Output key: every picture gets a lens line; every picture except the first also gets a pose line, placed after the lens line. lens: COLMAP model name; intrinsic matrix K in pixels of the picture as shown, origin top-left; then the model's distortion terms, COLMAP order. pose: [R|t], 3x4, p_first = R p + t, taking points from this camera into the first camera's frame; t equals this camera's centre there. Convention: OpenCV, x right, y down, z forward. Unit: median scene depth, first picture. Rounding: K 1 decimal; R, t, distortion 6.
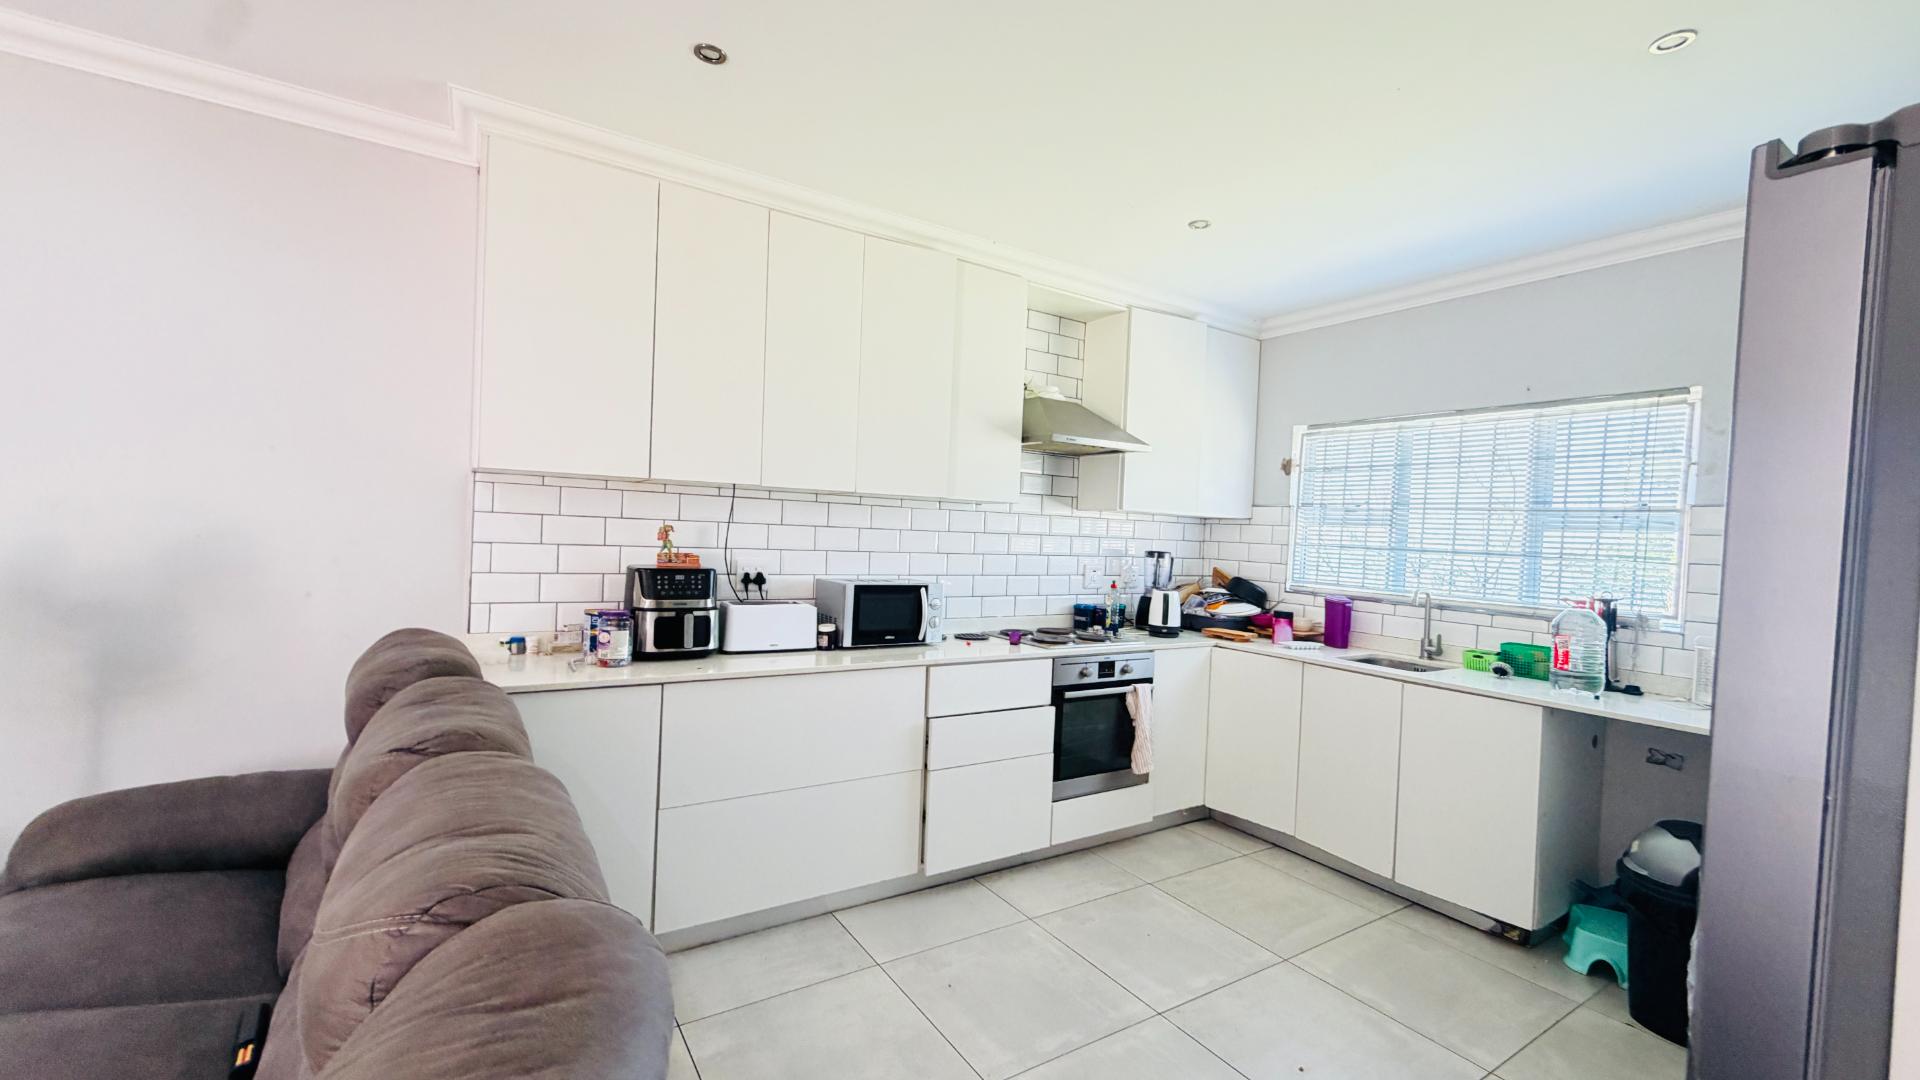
lens RADIAL K [[766.6, 0, 956.7], [0, 766.6, 539.9], [0, 0, 1]] dist [0.000331, 0.000082]
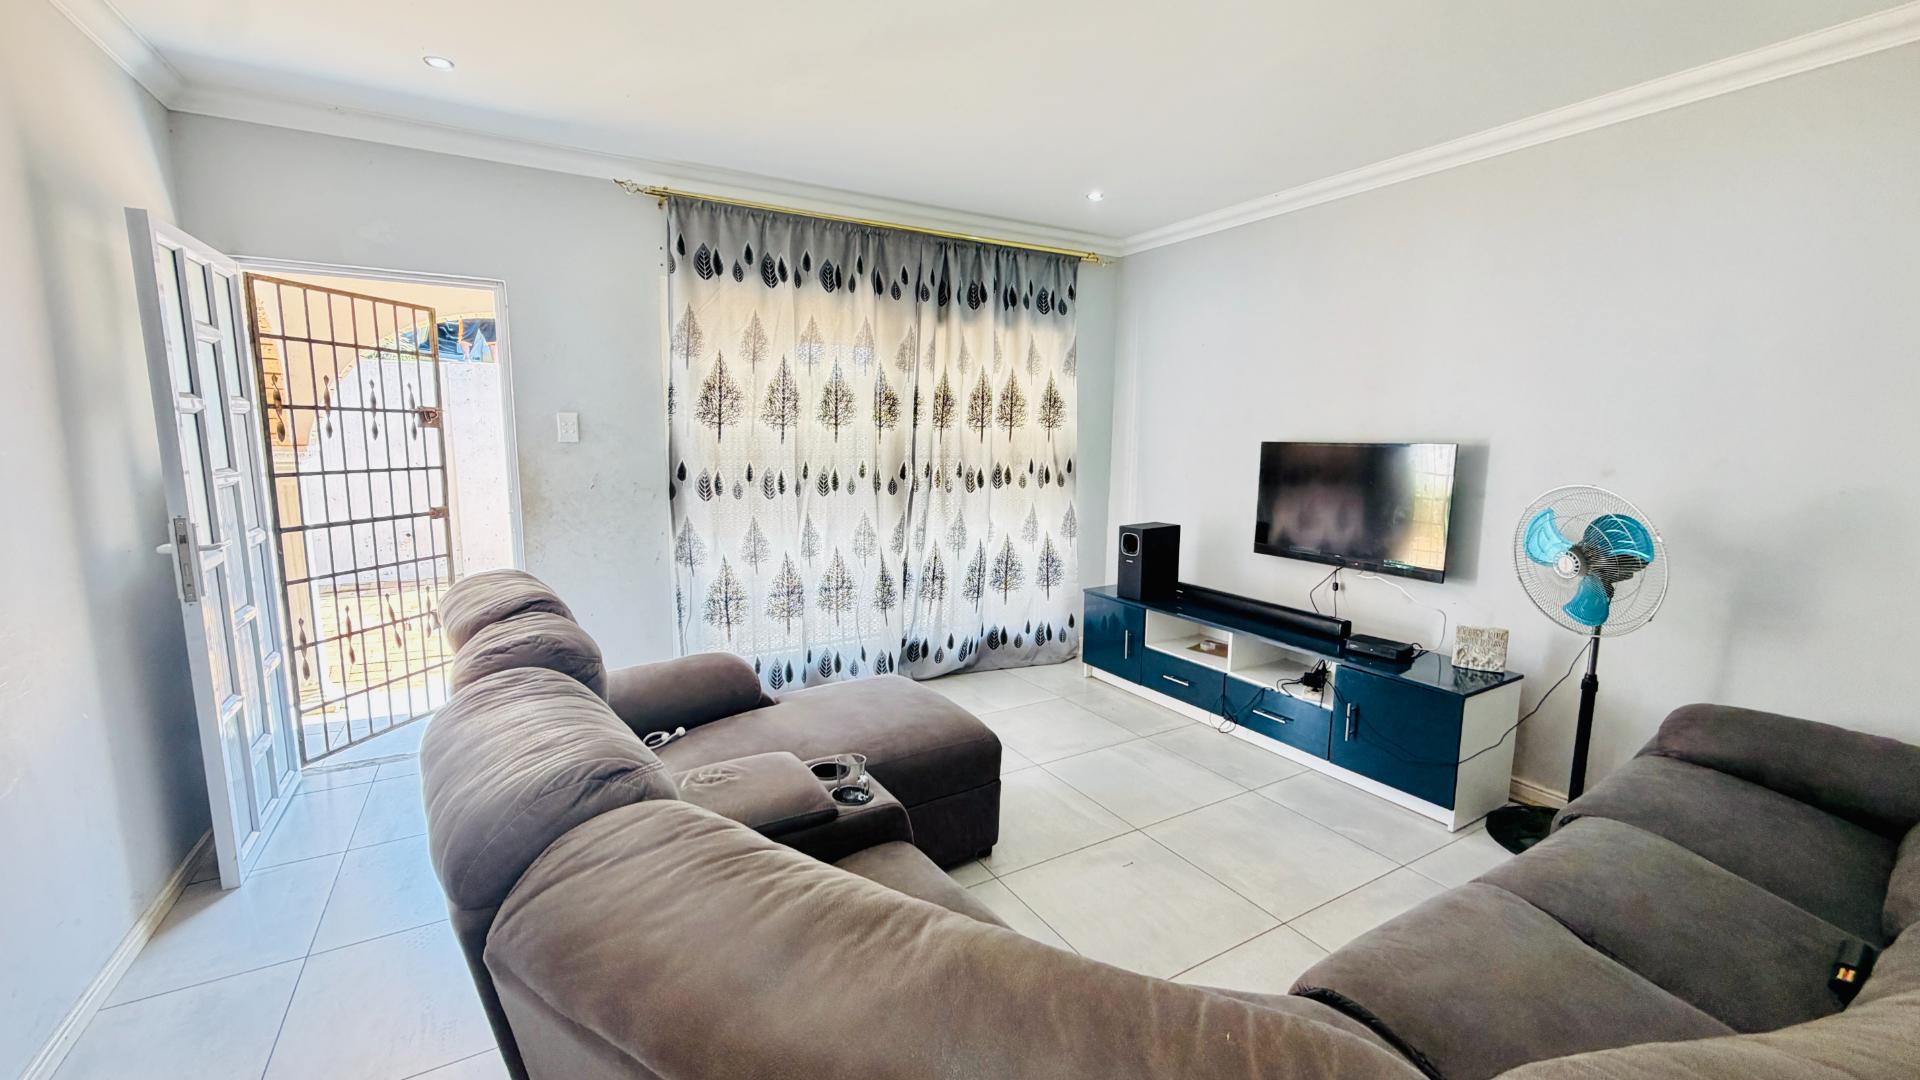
lens RADIAL K [[765.8, 0, 956.9], [0, 765.8, 539.6], [0, 0, 1]] dist [0.000481, 0.000193]
pose [[-0.044360, 0.099250, -0.994073, 0.068349], [-0.027623, 0.994550, 0.100530, -0.009936], [0.998634, 0.031919, -0.041376, -0.106740]]
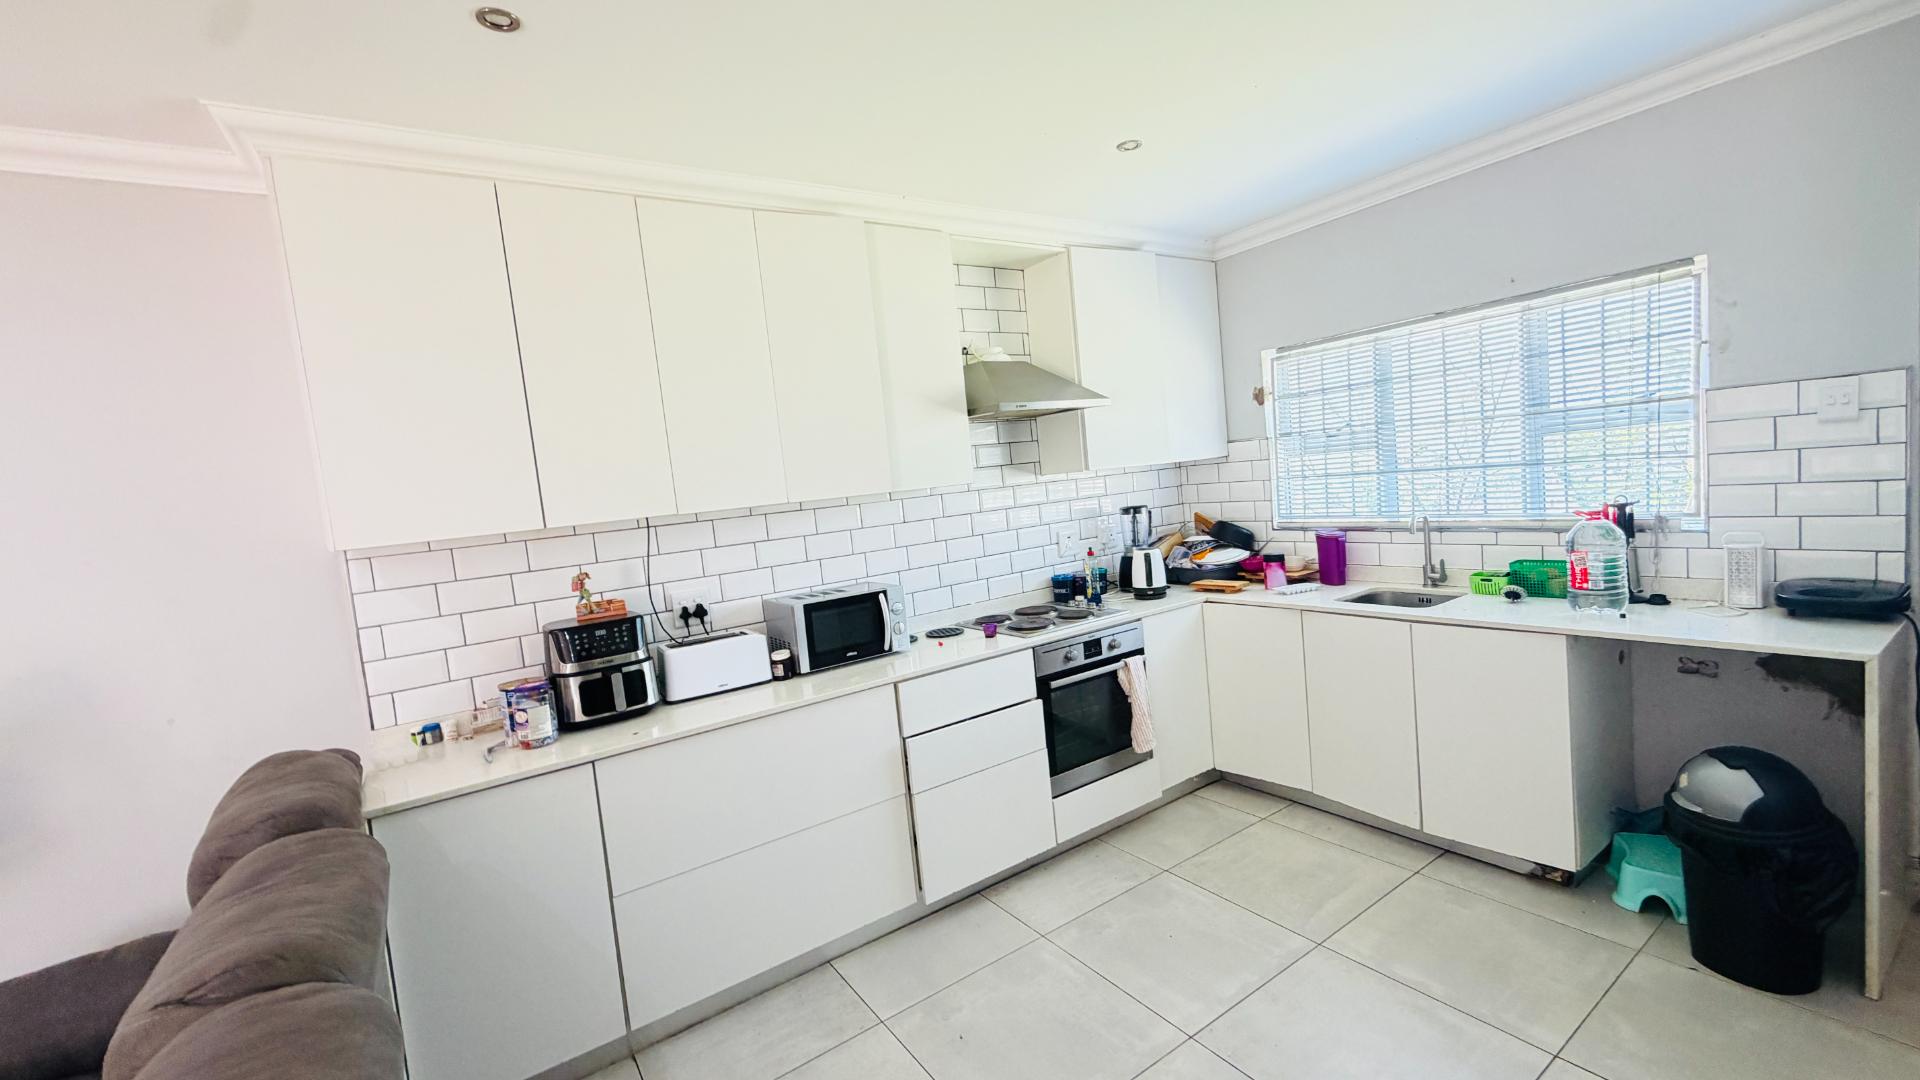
lens RADIAL K [[766.6, 0, 956.7], [0, 766.6, 539.9], [0, 0, 1]] dist [0.000331, 0.000082]
pose [[0.989746, -0.142467, 0.010333, 0.047653], [0.141498, 0.987768, 0.065510, -0.050662], [-0.019540, -0.063376, 0.997798, 0.098927]]
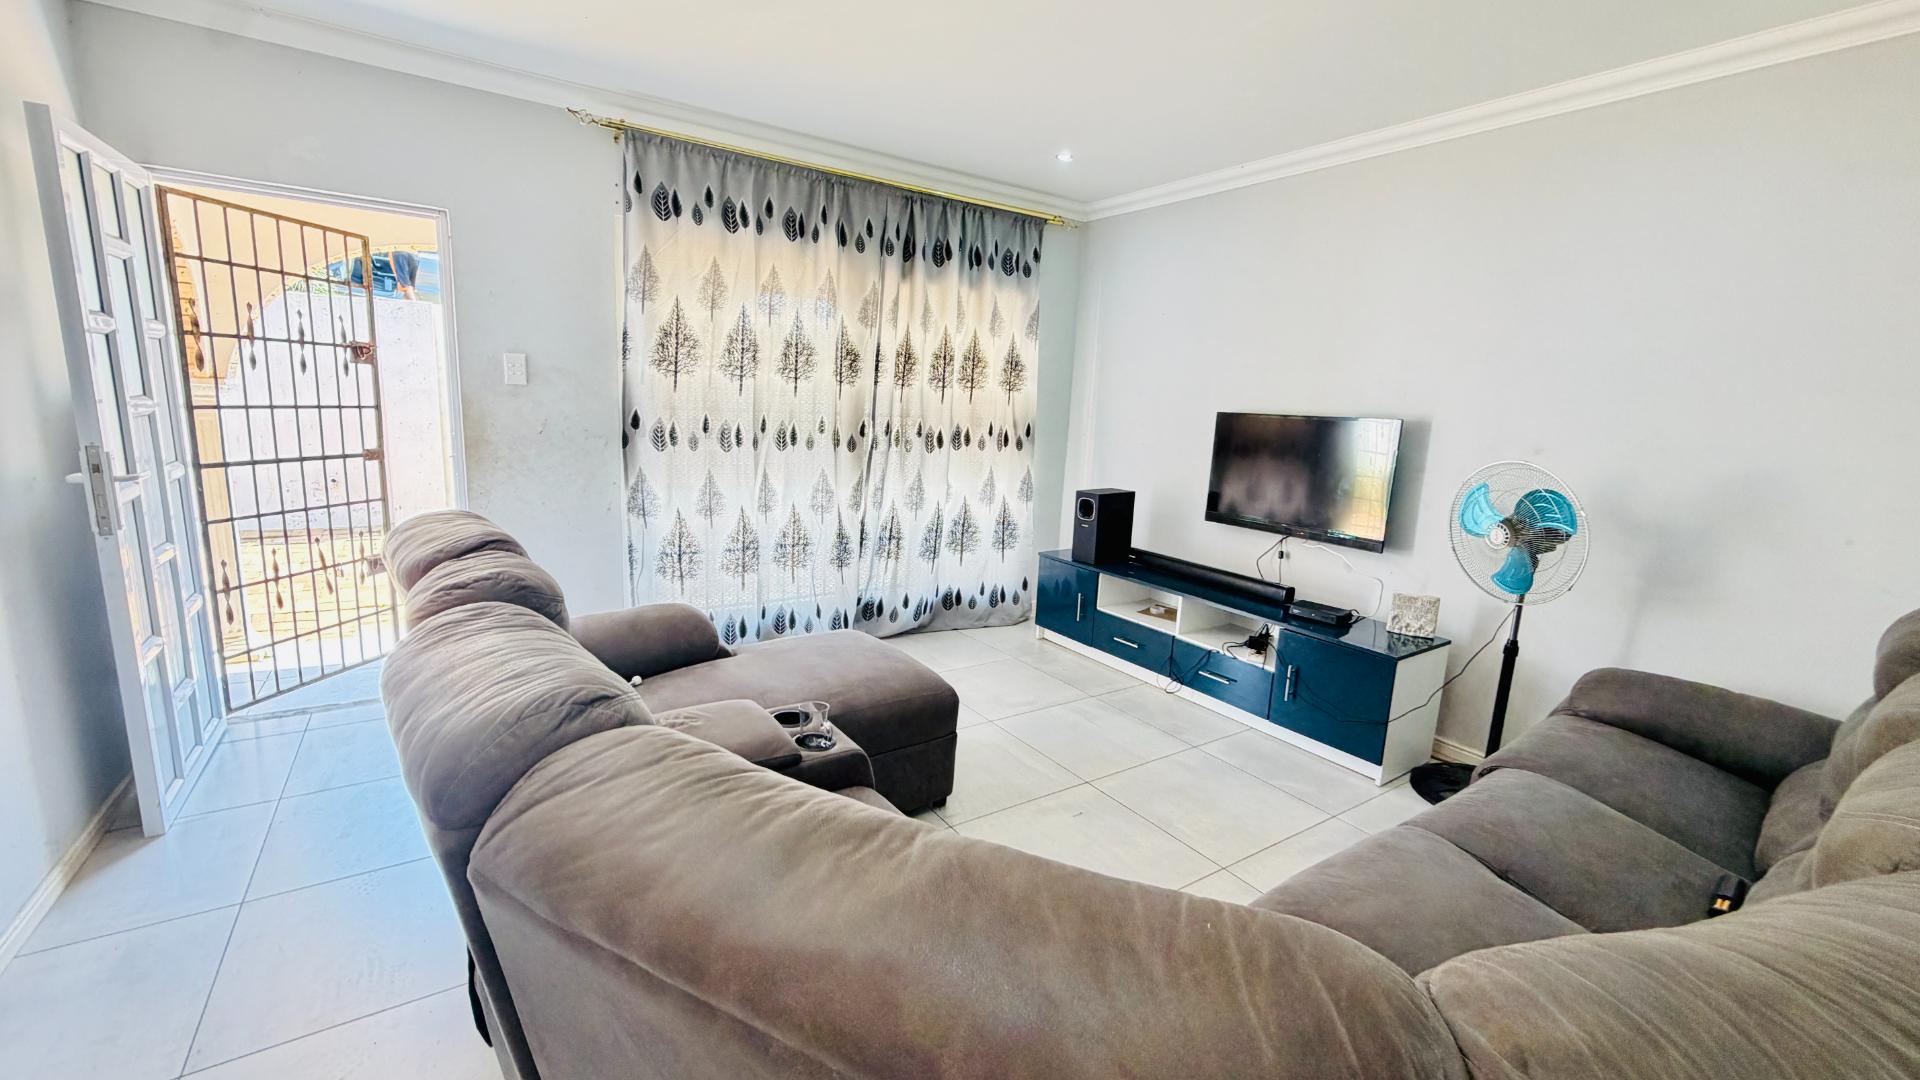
lens RADIAL K [[766.6, 0, 956.7], [0, 766.6, 539.9], [0, 0, 1]] dist [0.000331, 0.000082]
pose [[0.017325, 0.141683, -0.989761, 0.075356], [-0.062930, 0.988101, 0.140343, 0.002527], [0.997868, 0.059854, 0.026035, -0.121264]]
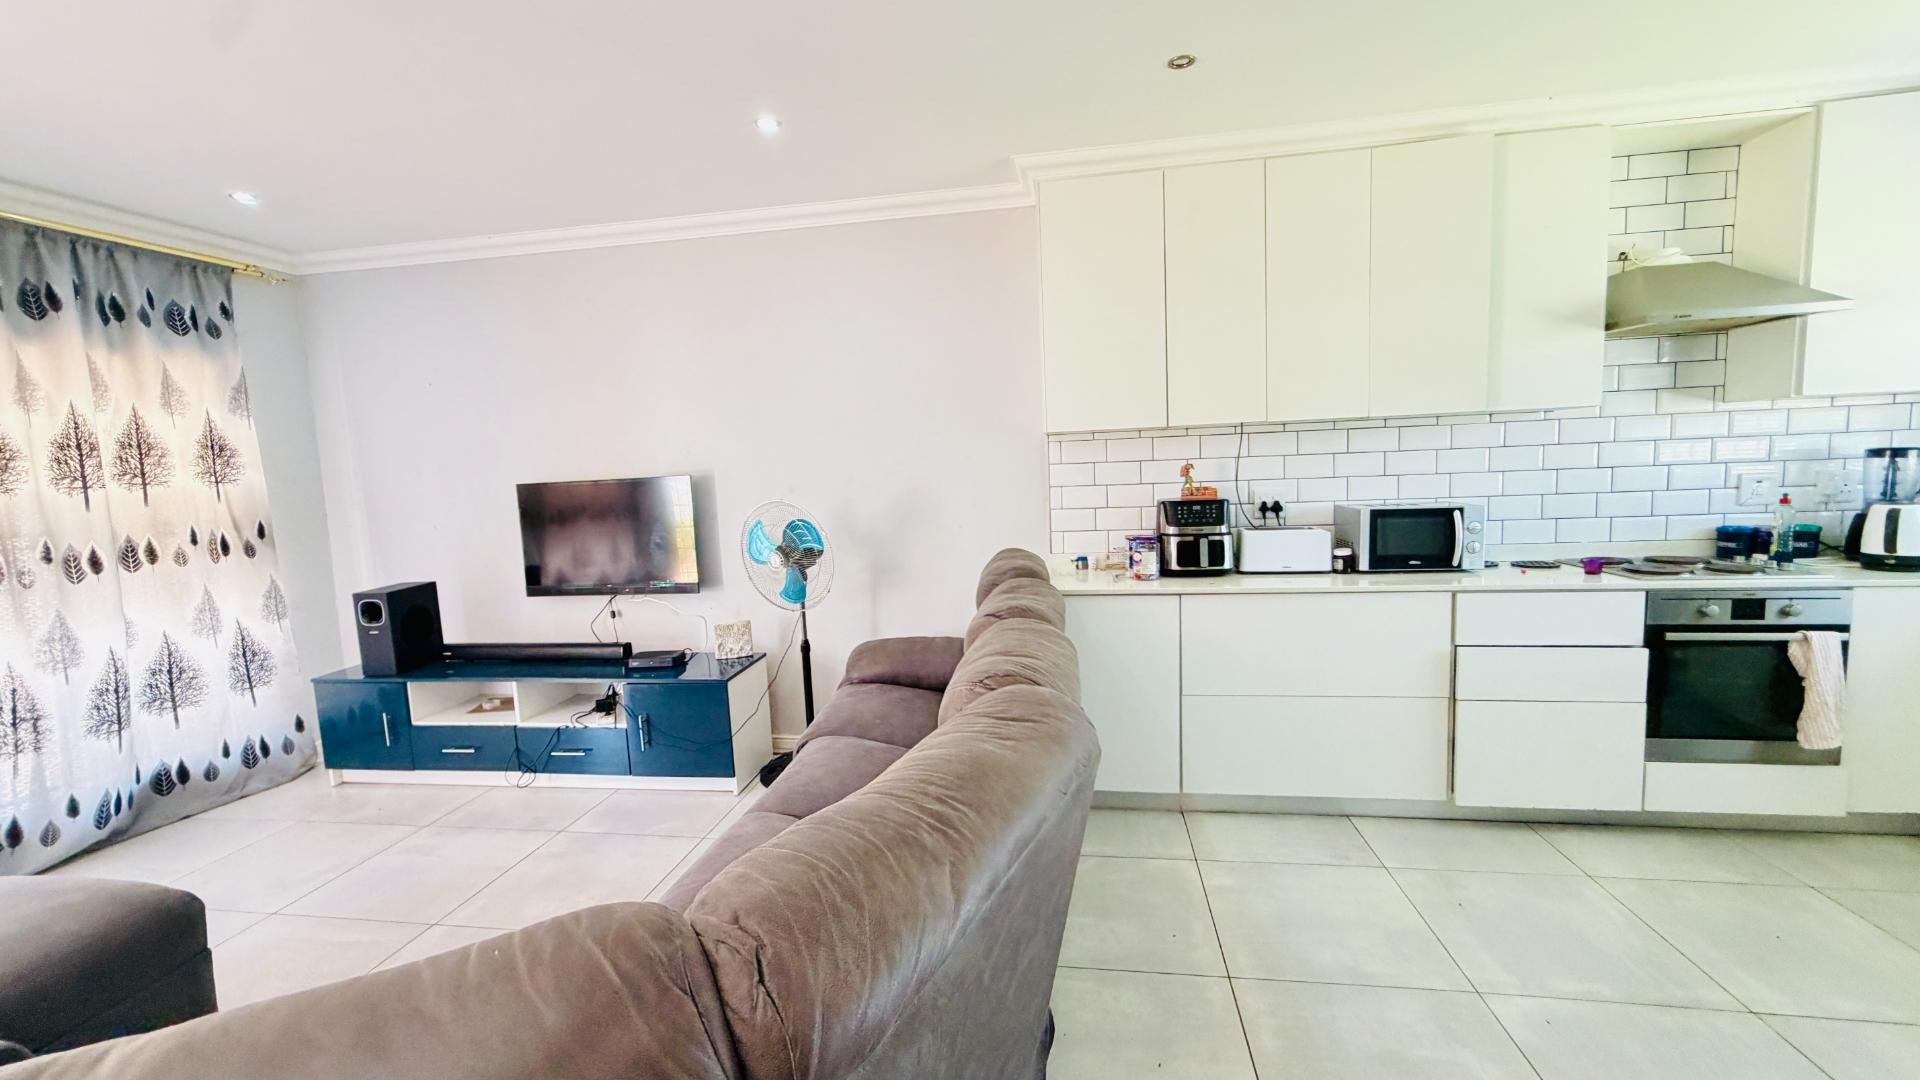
lens RADIAL K [[766.6, 0, 956.7], [0, 766.6, 539.9], [0, 0, 1]] dist [0.000331, 0.000082]
pose [[0.740851, -0.004553, -0.671654, 0.140673], [0.063814, 0.995931, 0.063638, -0.000441], [0.668631, -0.090007, 0.738127, -0.110032]]
